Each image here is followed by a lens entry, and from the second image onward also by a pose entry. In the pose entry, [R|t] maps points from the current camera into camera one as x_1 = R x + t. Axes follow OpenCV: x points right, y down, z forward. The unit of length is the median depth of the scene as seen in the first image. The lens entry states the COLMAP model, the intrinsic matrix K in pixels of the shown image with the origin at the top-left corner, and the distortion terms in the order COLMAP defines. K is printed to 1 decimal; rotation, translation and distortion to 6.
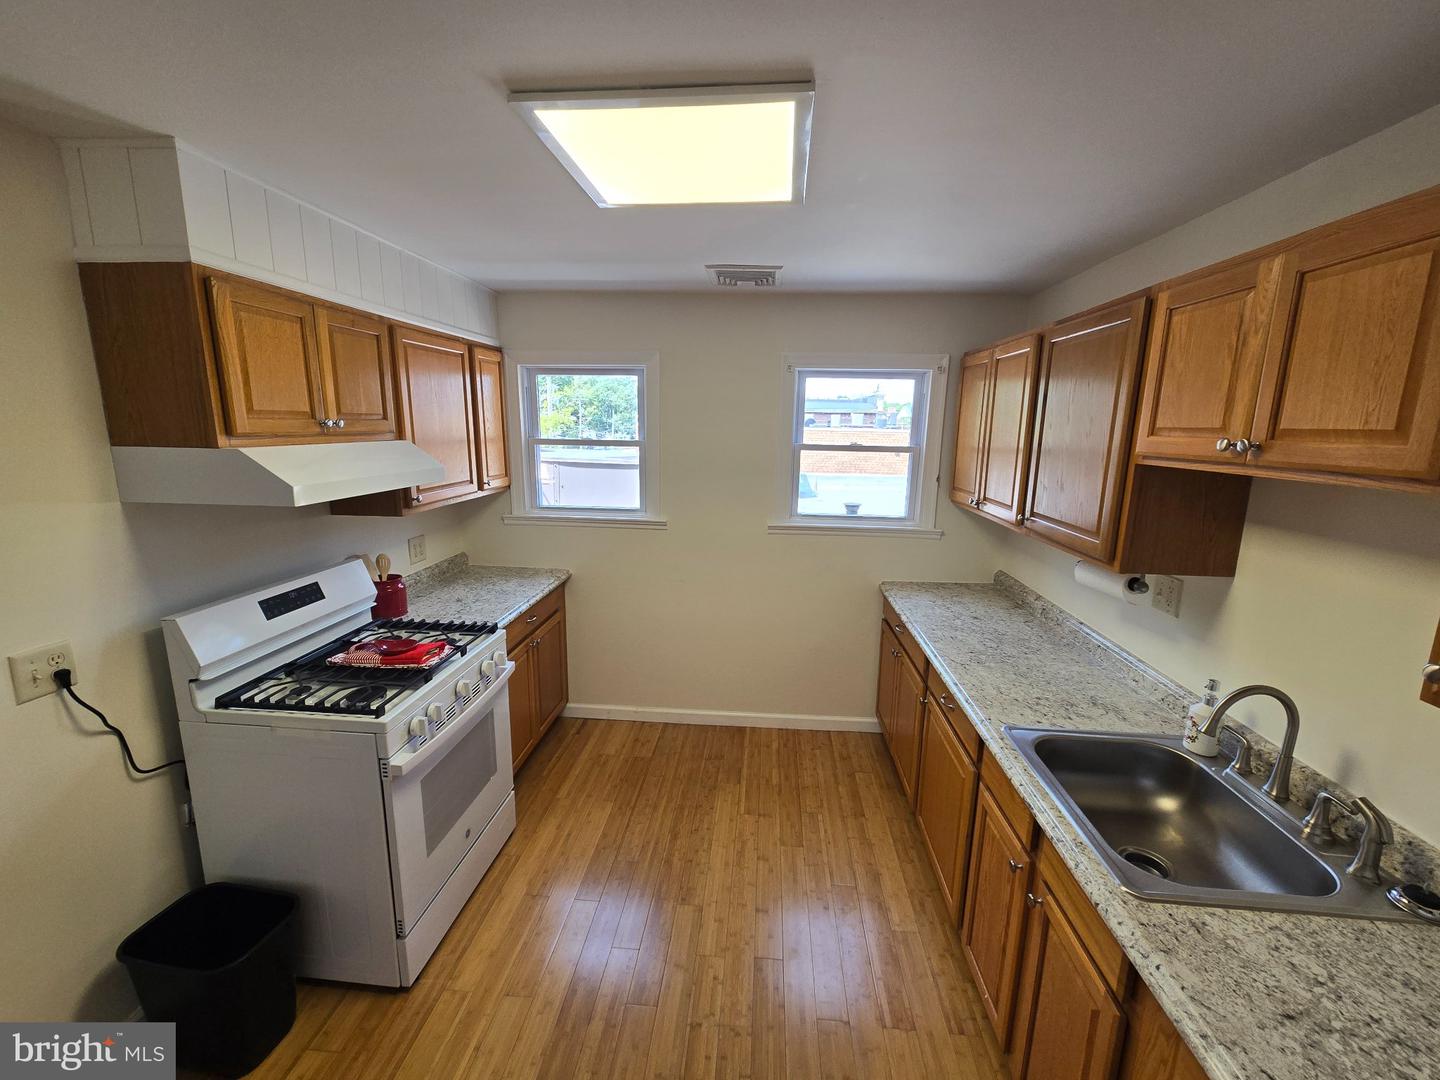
lens RADIAL K [[587.4, 0, 724.1], [0, 587.4, 539.6], [0, 0, 1]] dist [0.002155, 0.000394]
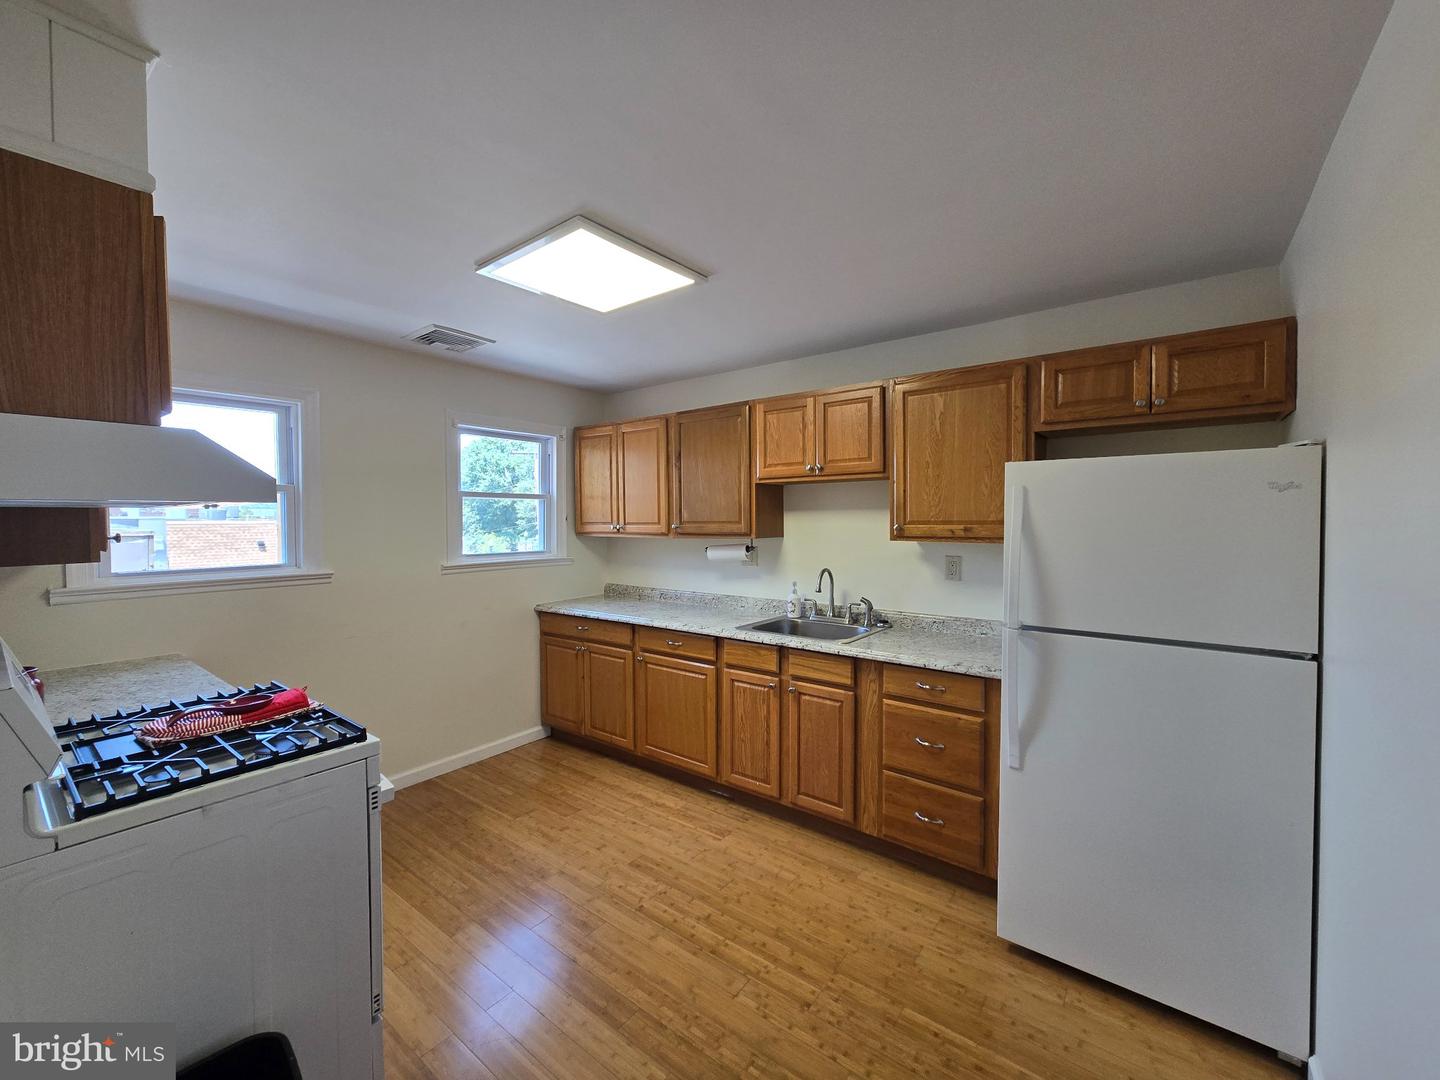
lens RADIAL K [[587.4, 0, 723.4], [0, 587.4, 536.9], [0, 0, 1]] dist [0.002155, 0.000394]
pose [[0.544592, -0.047923, 0.837331, -0.892815], [0.179830, 0.981819, -0.060767, 0.132279], [-0.819196, 0.183670, 0.543308, 0.009645]]
